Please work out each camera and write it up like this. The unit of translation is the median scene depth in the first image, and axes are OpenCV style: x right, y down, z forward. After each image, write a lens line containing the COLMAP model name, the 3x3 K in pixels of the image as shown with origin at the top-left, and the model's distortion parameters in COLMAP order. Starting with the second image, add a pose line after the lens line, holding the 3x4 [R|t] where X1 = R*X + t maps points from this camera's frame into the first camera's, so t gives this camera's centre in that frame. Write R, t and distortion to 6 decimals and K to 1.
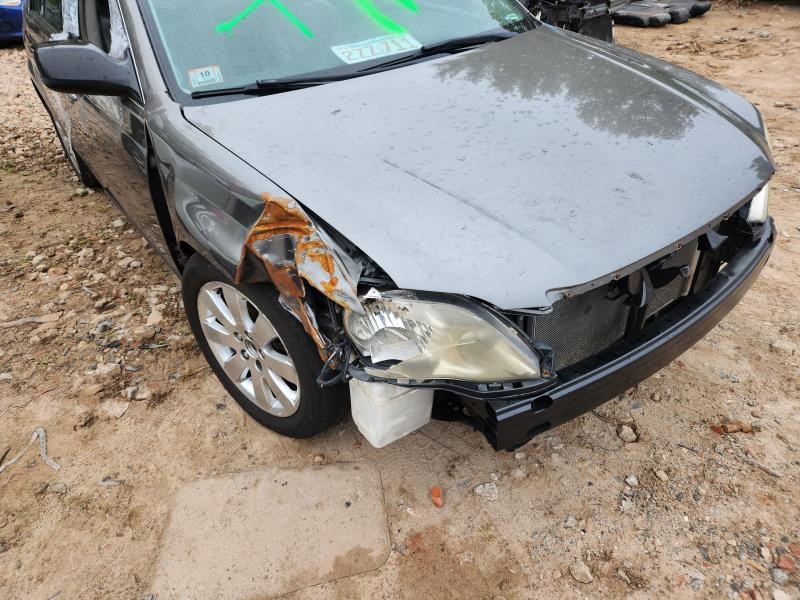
lens RADIAL K [[535.5, 0, 401.3], [0, 535.5, 304.0], [0, 0, 1]] dist [0.040845, -0.035355]
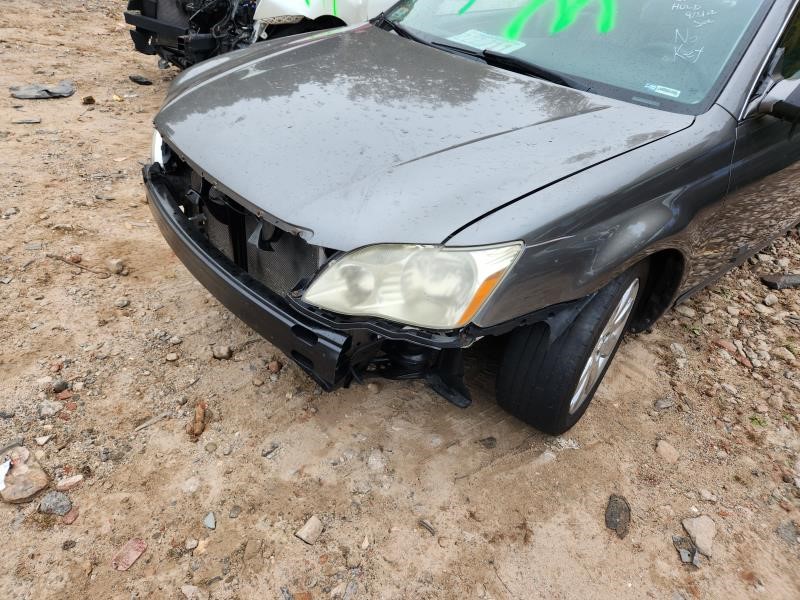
lens RADIAL K [[535.5, 0, 398.9], [0, 535.5, 299.4], [0, 0, 1]] dist [0.040845, -0.035355]
pose [[0.044414, 0.625646, -0.778842, 1.452714], [-0.667933, 0.598338, 0.442557, -0.678724], [0.742895, 0.500559, 0.444464, 0.820065]]
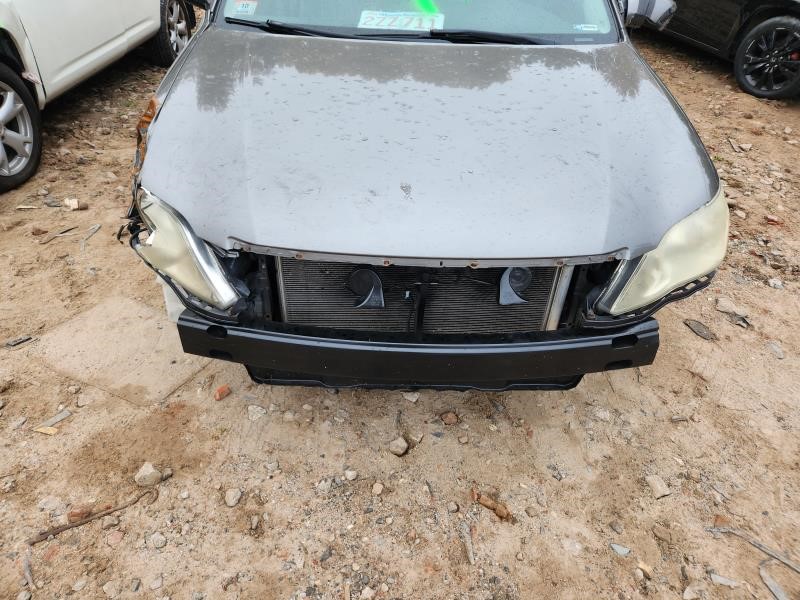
lens RADIAL K [[535.5, 0, 401.1], [0, 535.5, 294.8], [0, 0, 1]] dist [0.040845, -0.035355]
pose [[0.795239, 0.438890, -0.418295, 0.823183], [-0.425400, 0.895497, 0.130840, -0.164968], [0.432006, 0.073894, 0.898838, 0.097568]]
